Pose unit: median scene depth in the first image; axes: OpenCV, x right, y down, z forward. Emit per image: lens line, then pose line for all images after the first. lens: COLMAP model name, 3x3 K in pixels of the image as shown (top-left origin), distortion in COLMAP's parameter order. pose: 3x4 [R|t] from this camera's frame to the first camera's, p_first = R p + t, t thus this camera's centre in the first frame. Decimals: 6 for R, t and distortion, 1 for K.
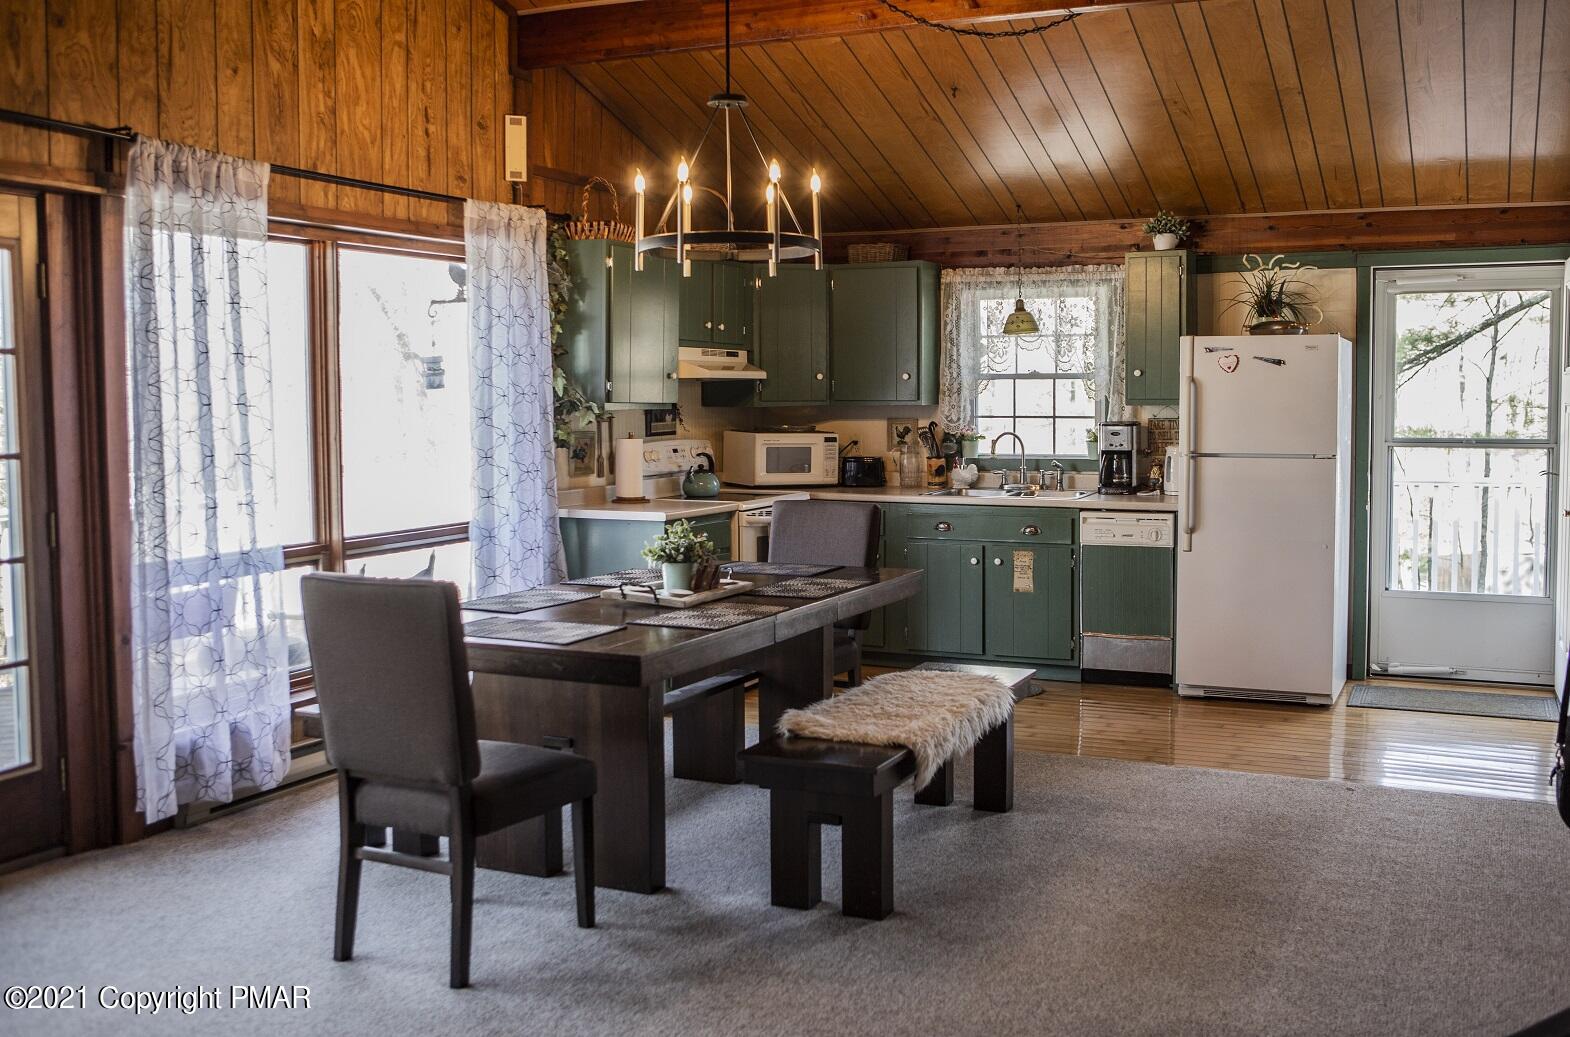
lens RADIAL K [[1516.1, 0, 819.5], [0, 1516.1, 481.6], [0, 0, 1]] dist [-0.097485, 0.152234]
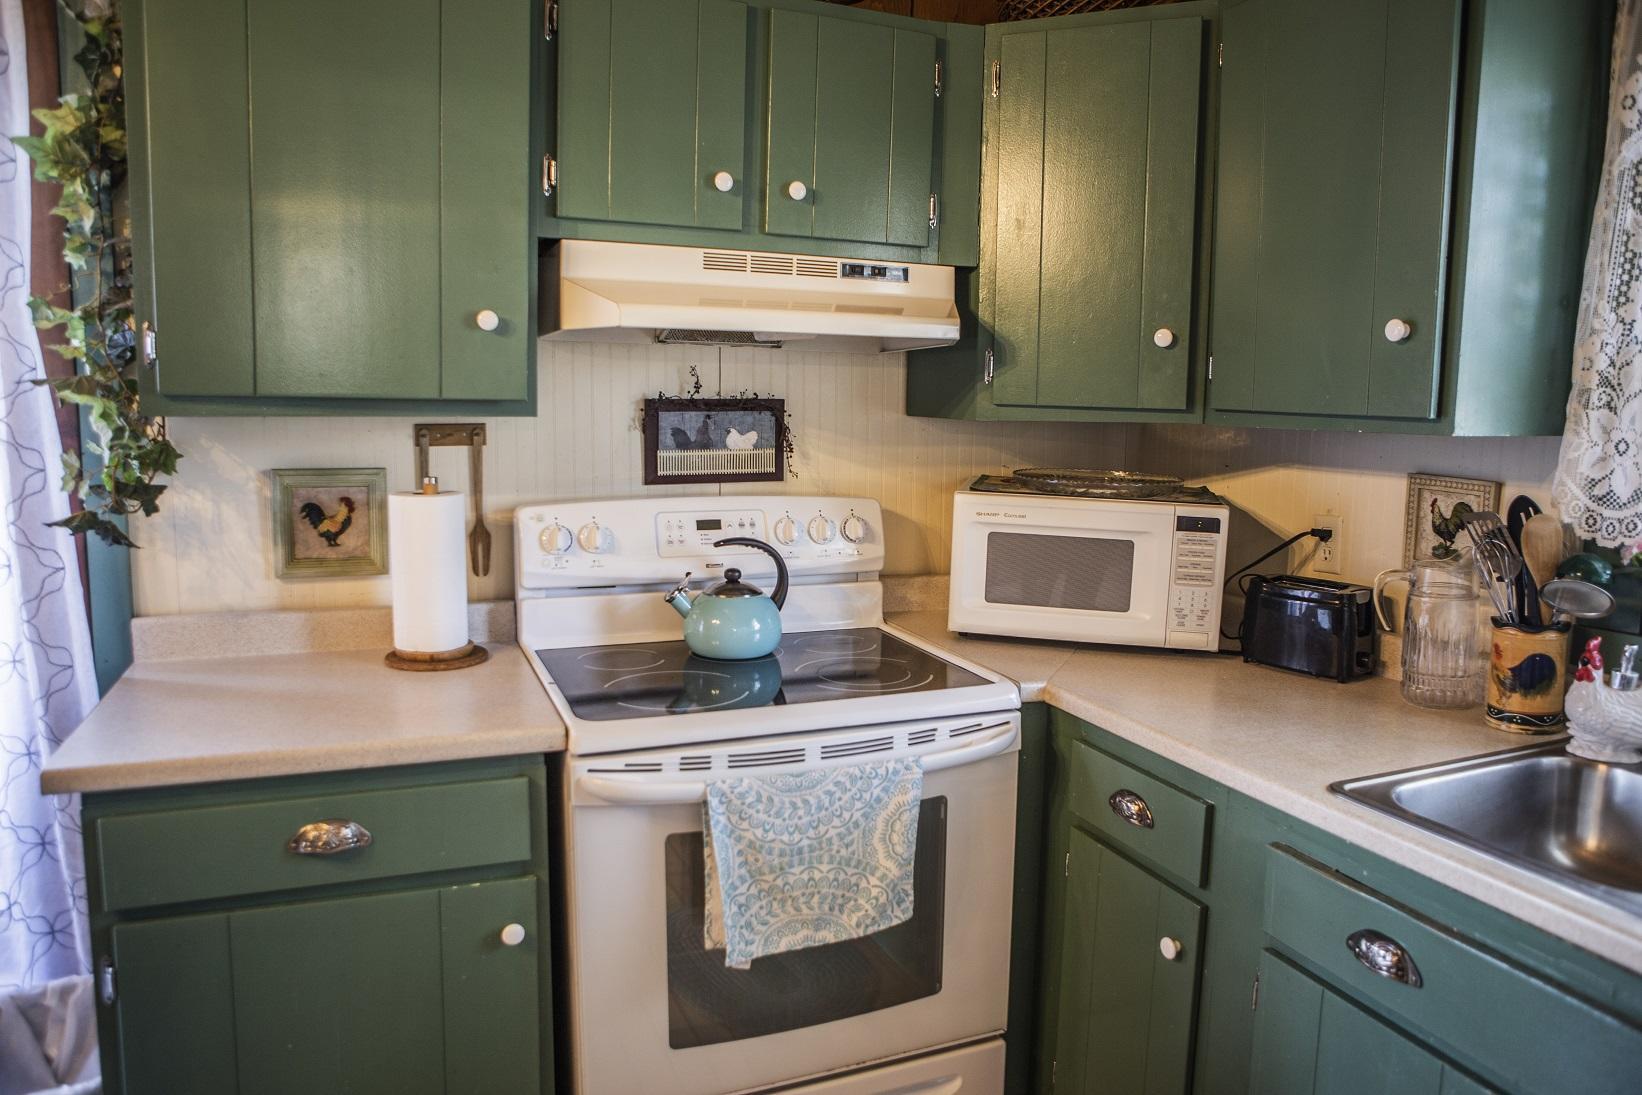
lens RADIAL K [[1130.6, 0, 822.8], [0, 1130.6, 541.2], [0, 0, 1]] dist [-0.104166, 0.072720]
pose [[0.727458, 0.105280, -0.678028, 0.131278], [-0.060067, 0.994136, 0.089918, -0.046270], [0.683519, -0.024685, 0.729516, 0.843019]]
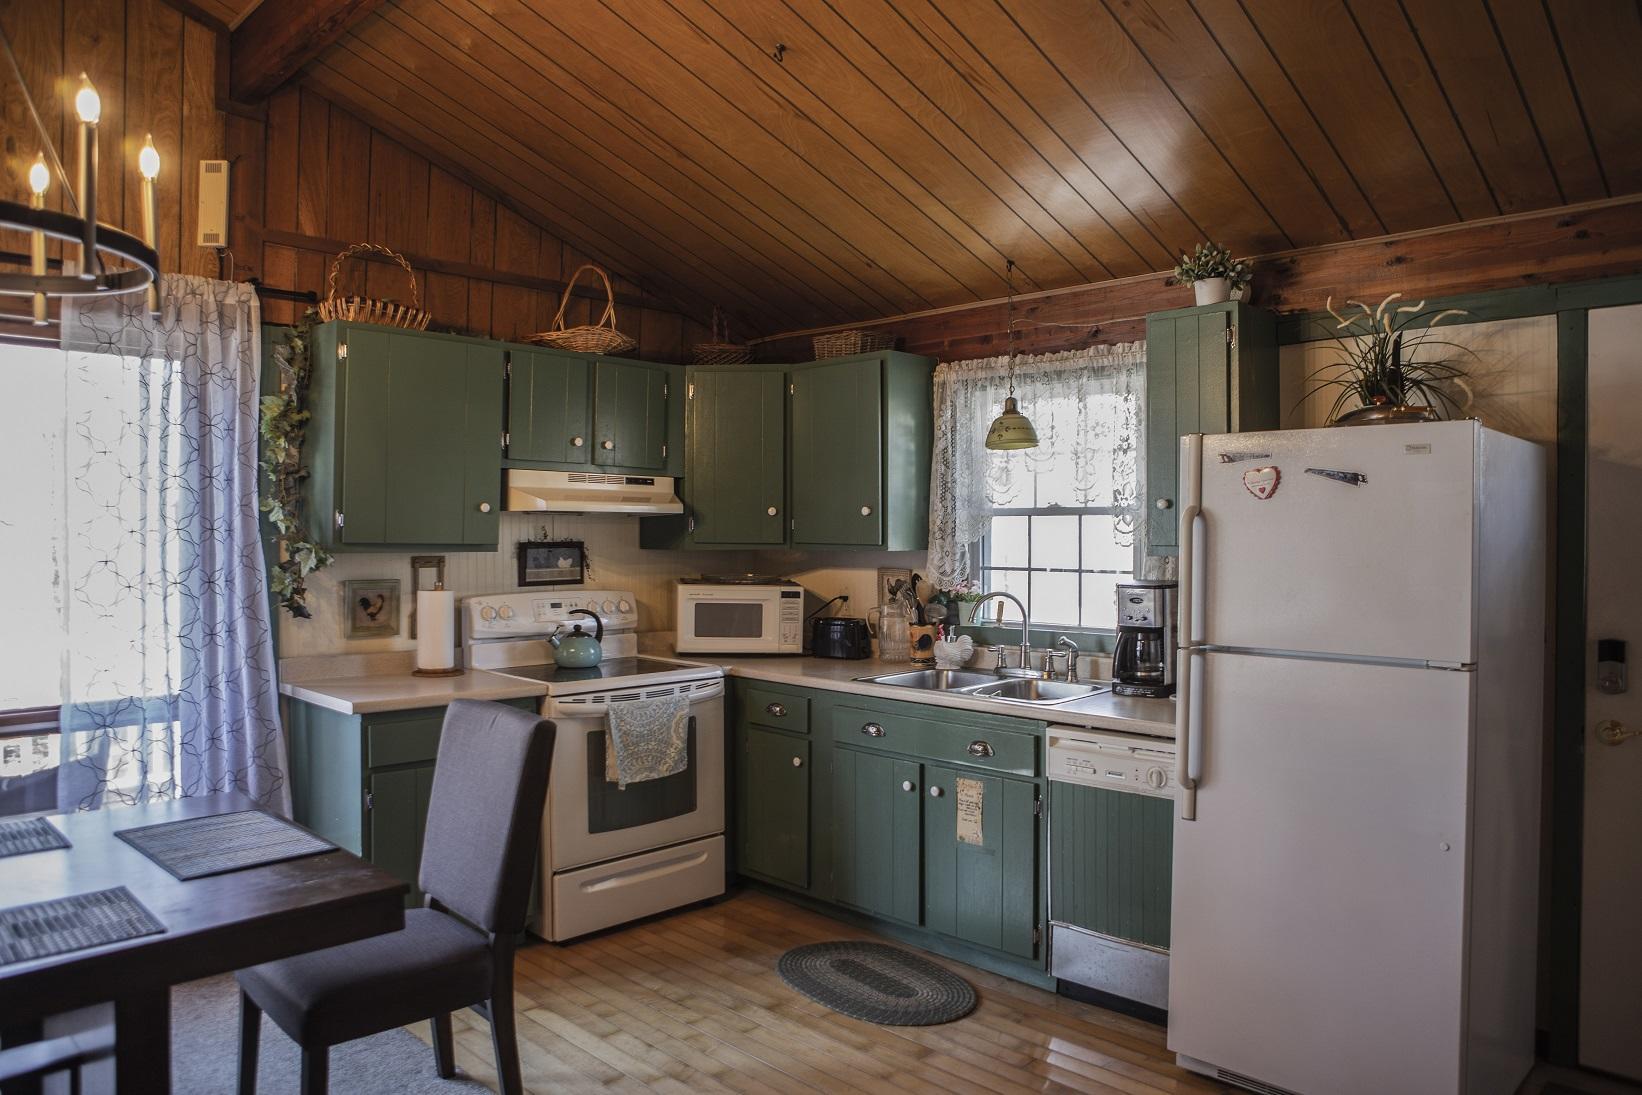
lens RADIAL K [[1130.6, 0, 822.8], [0, 1130.6, 541.2], [0, 0, 1]] dist [-0.104166, 0.072720]
pose [[0.937837, 0.010573, -0.346915, 0.243052], [-0.028612, 0.998489, -0.046917, -0.031505], [0.345895, 0.053926, 0.936722, 0.528916]]
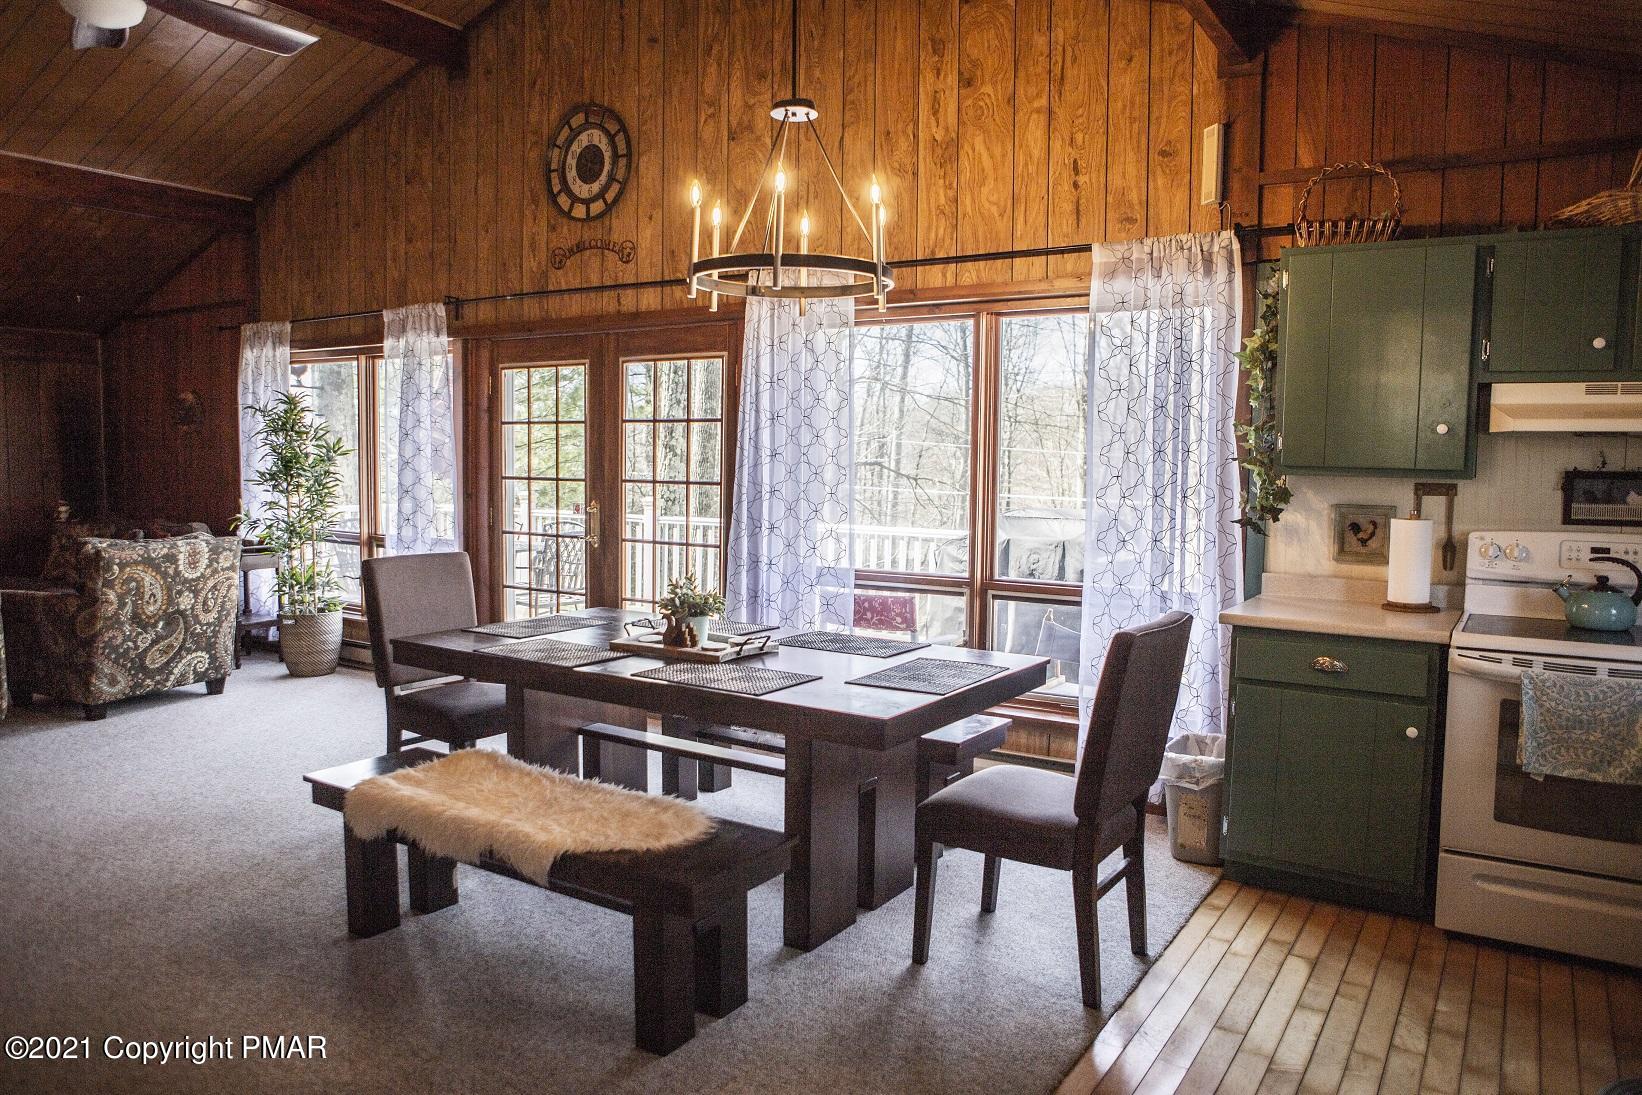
lens RADIAL K [[1130.6, 0, 822.8], [0, 1130.6, 541.2], [0, 0, 1]] dist [-0.104166, 0.072720]
pose [[-0.150909, 0.079640, -0.985334, 0.411153], [-0.067827, 0.993566, 0.090694, -0.045084], [0.986218, 0.080519, -0.144536, 0.784506]]
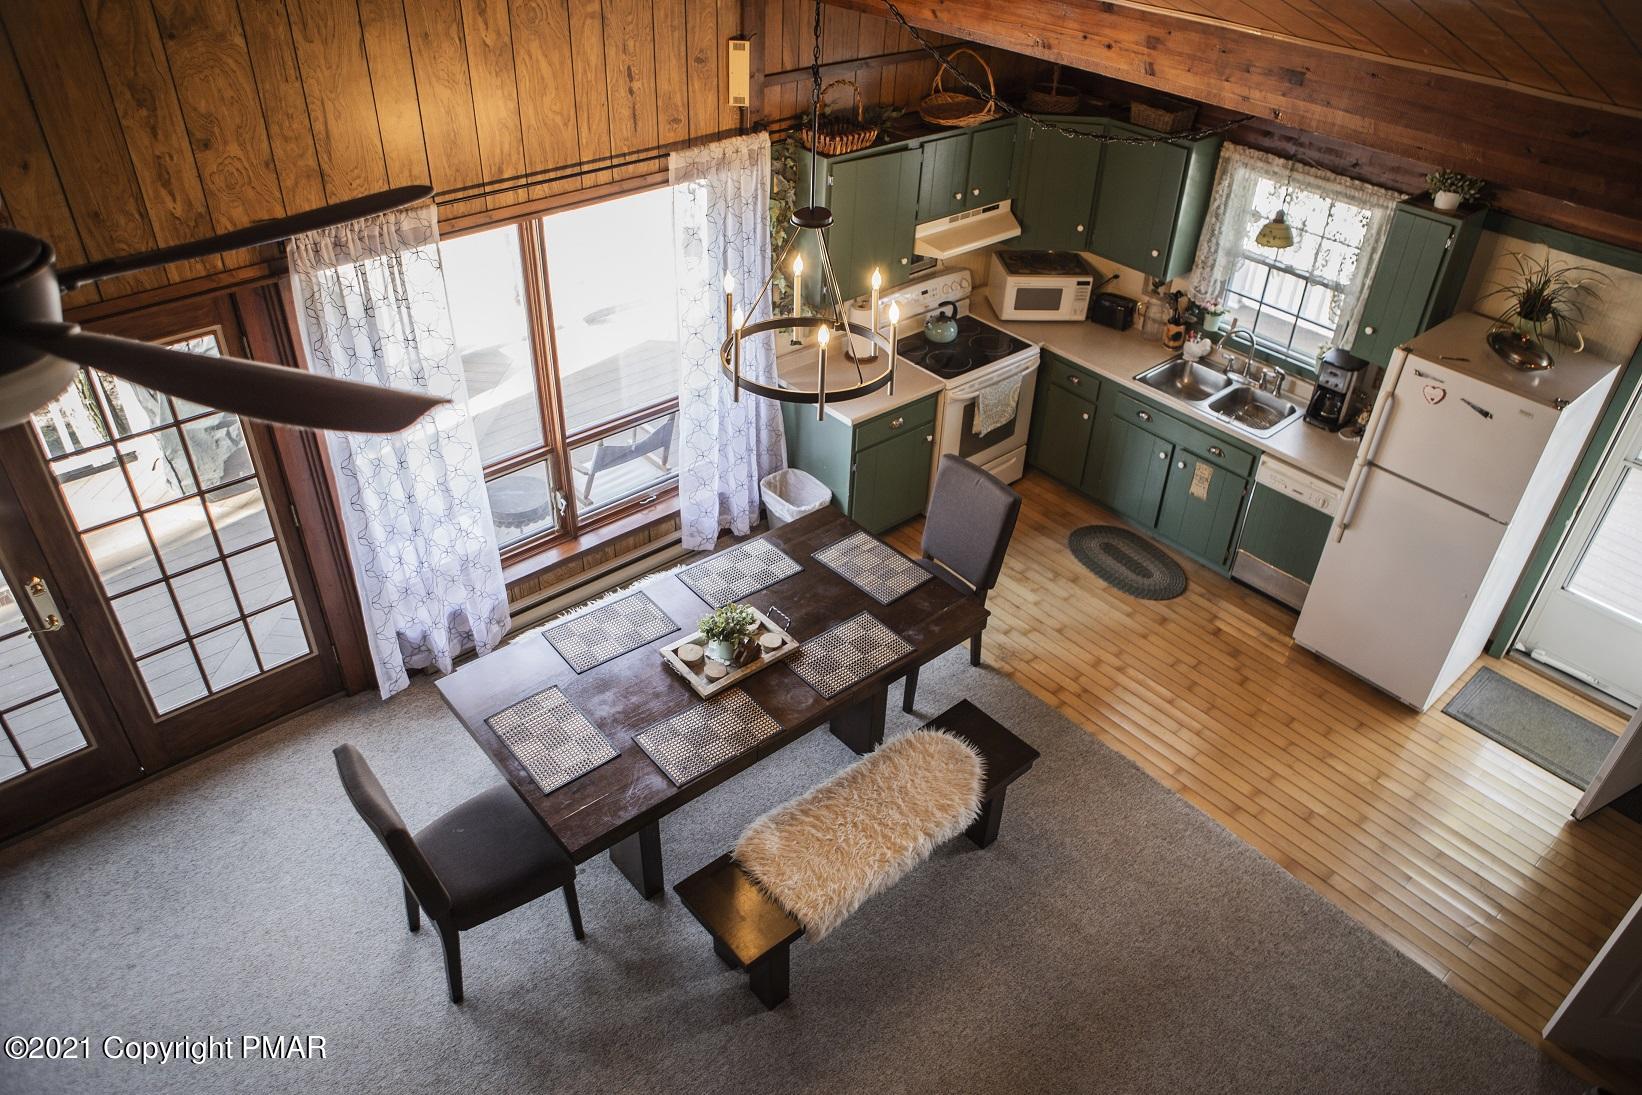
lens RADIAL K [[1130.6, 0, 822.8], [0, 1130.6, 541.2], [0, 0, 1]] dist [-0.104166, 0.072720]
pose [[0.909780, 0.267206, -0.317651, 0.155415], [-0.059962, 0.841828, 0.536405, -0.319972], [0.410738, -0.468964, 0.781900, 0.246447]]
